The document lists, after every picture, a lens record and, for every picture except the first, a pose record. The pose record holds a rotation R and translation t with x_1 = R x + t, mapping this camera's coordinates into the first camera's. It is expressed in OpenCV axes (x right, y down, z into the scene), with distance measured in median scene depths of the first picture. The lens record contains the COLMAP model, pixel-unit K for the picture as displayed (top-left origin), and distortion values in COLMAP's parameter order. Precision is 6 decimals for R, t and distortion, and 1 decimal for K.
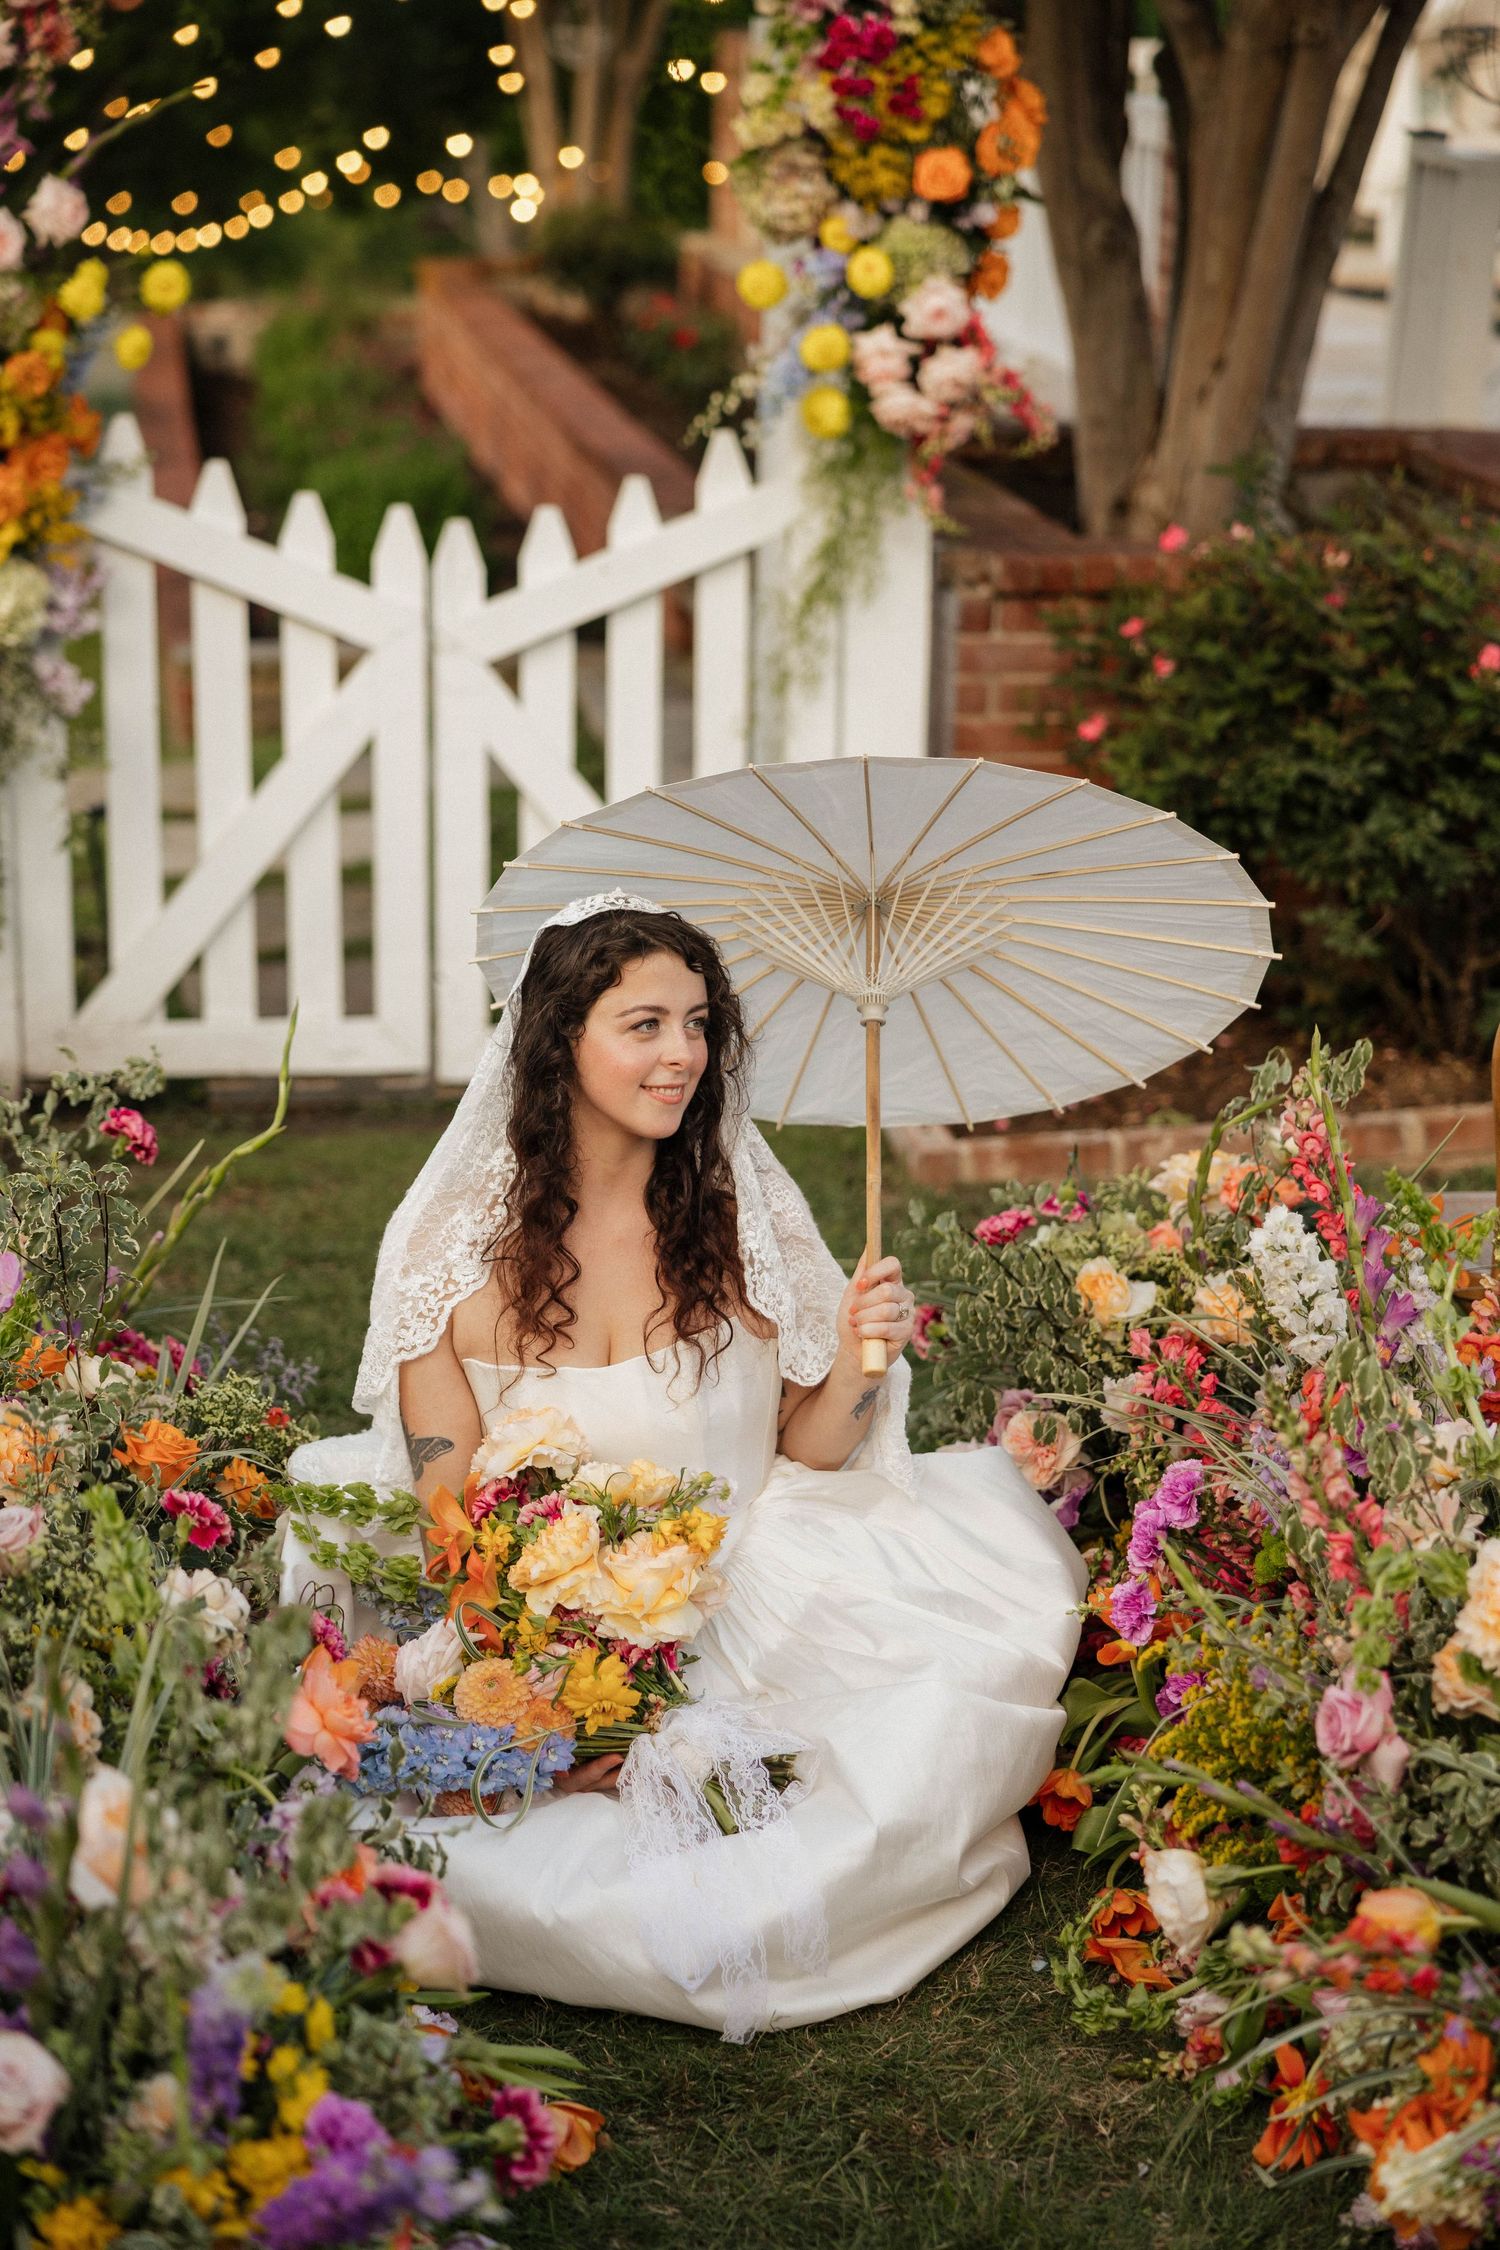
lens RADIAL K [[4313.6, 0, 754.0], [0, 4313.6, 1164.7], [0, 0, 1]] dist [0.024928, -0.223802]
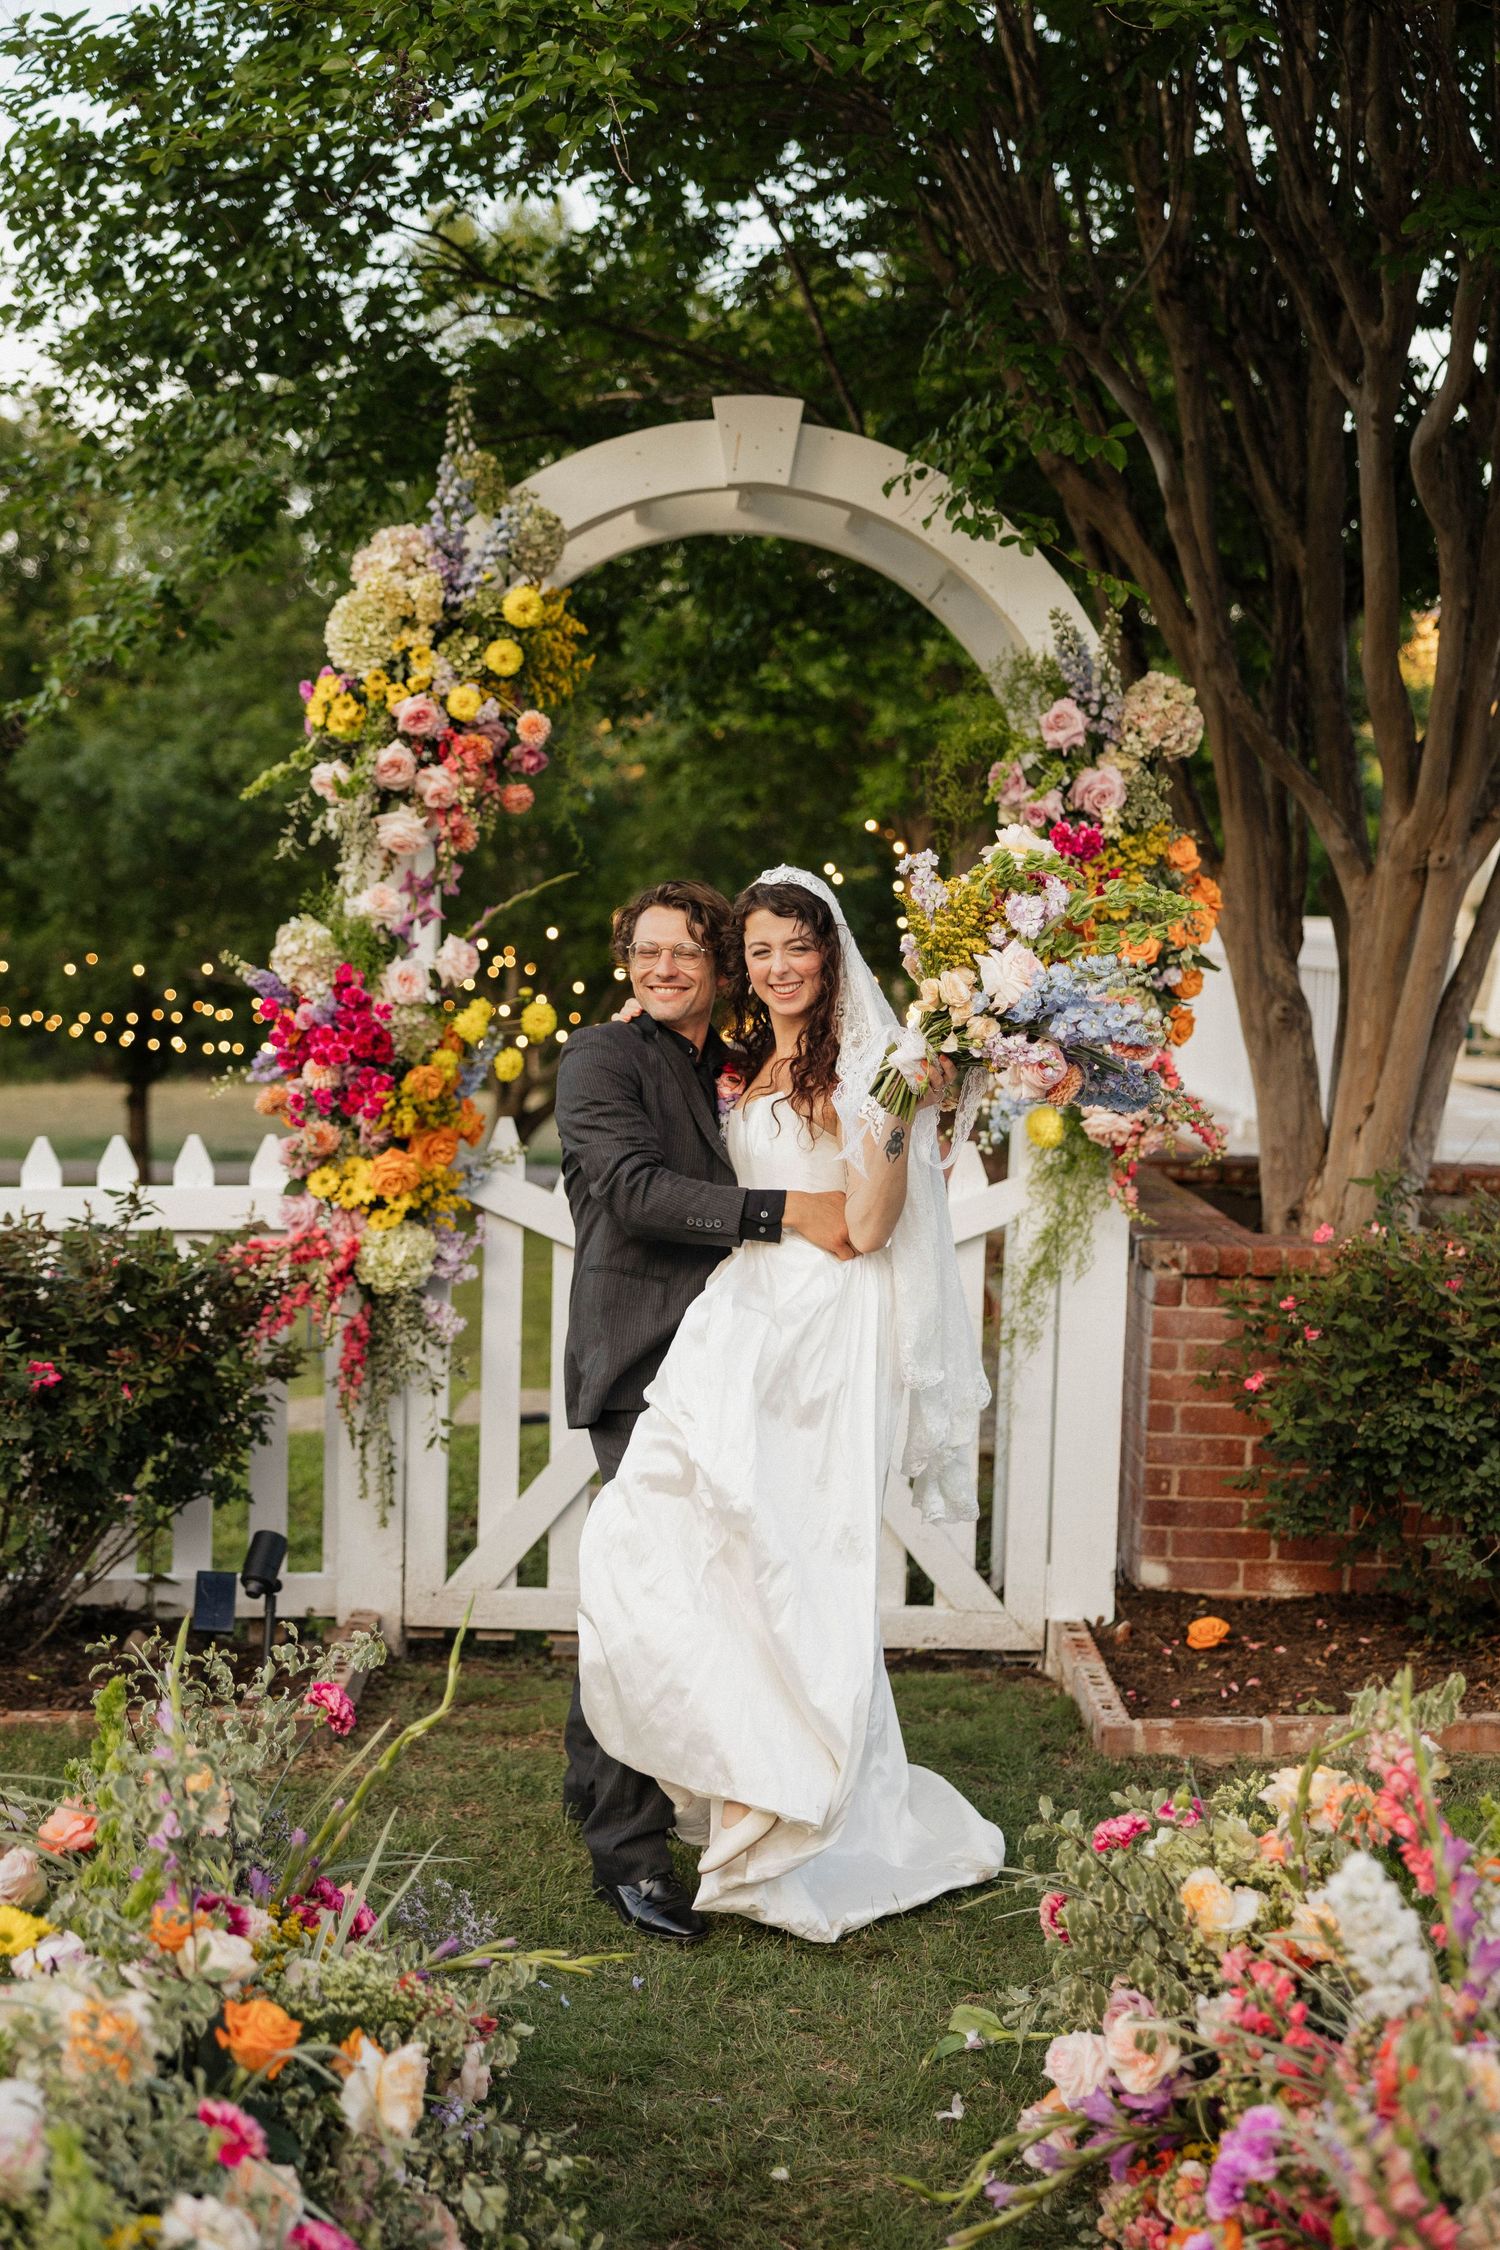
lens RADIAL K [[2818.4, 0, 750.0], [0, 2818.4, 1125.0], [0, 0, 1]] dist [0.010745, 0.013314]
pose [[0.991970, 0.023627, -0.124247, 0.034744], [-0.046736, 0.981340, -0.186514, -0.016135], [0.117522, 0.190823, 0.974564, 0.184506]]
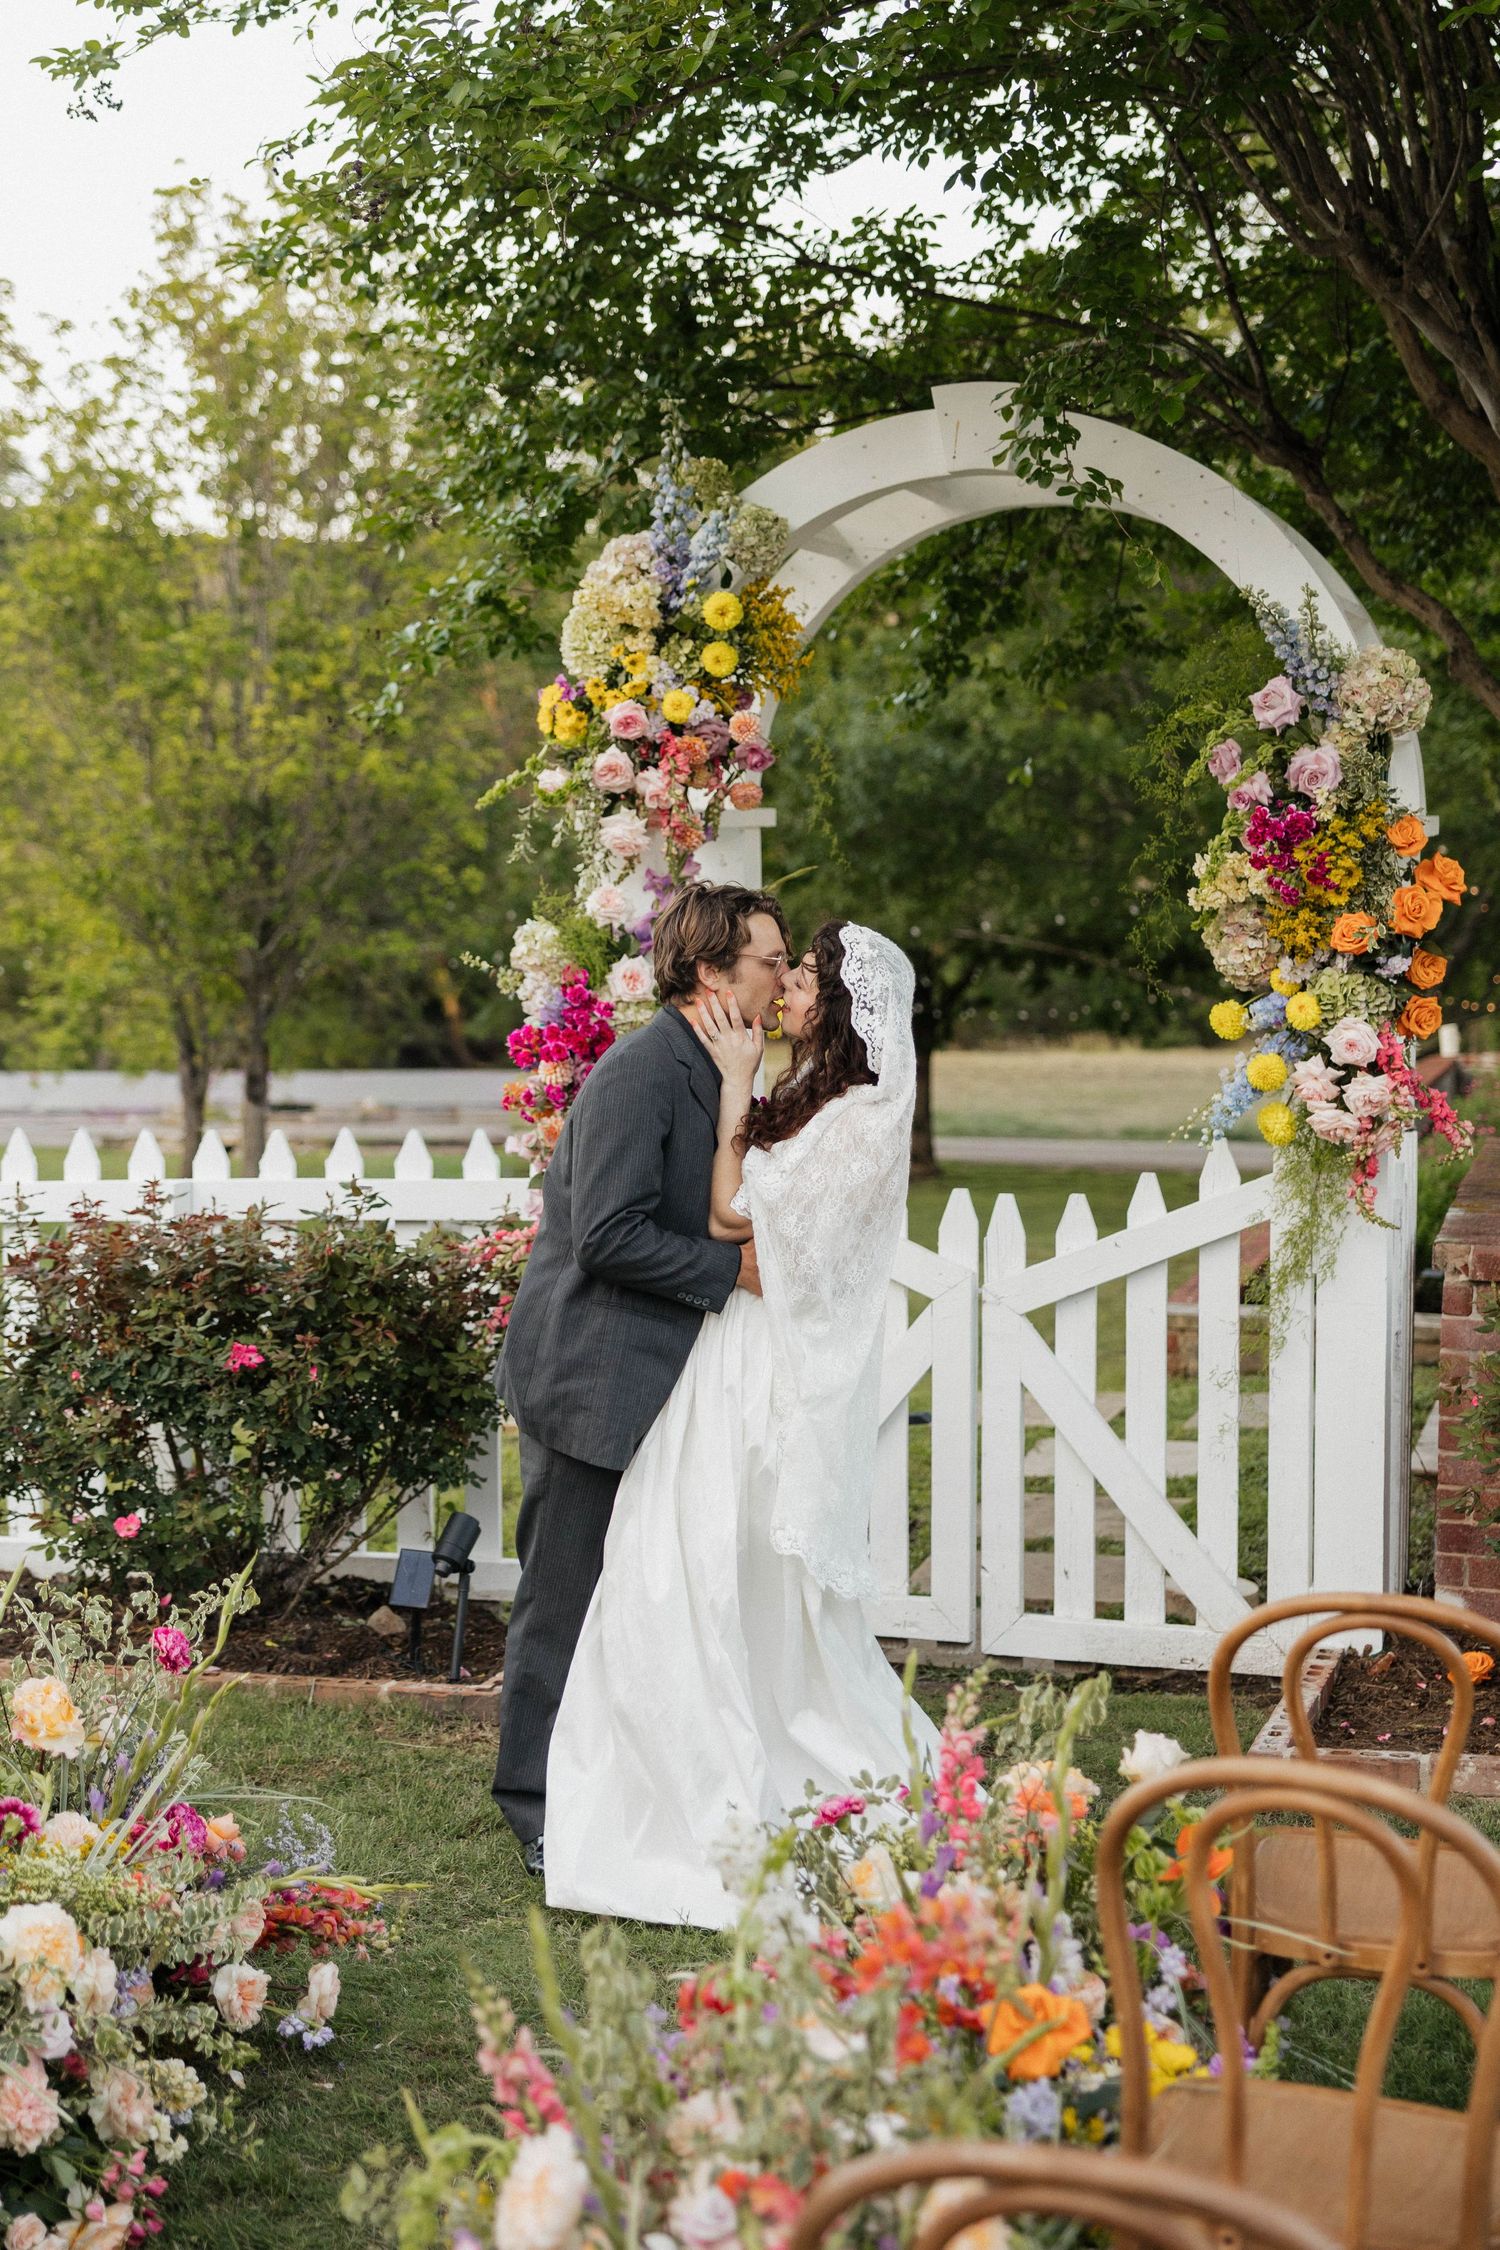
lens RADIAL K [[3242.8, 0, 714.1], [0, 3242.8, 1003.5], [0, 0, 1]] dist [0.005777, 0.055404]
pose [[0.900958, 0.010777, -0.433772, 0.279706], [-0.102598, 0.976635, -0.188834, -0.019571], [0.421601, 0.214636, 0.881013, 0.127005]]
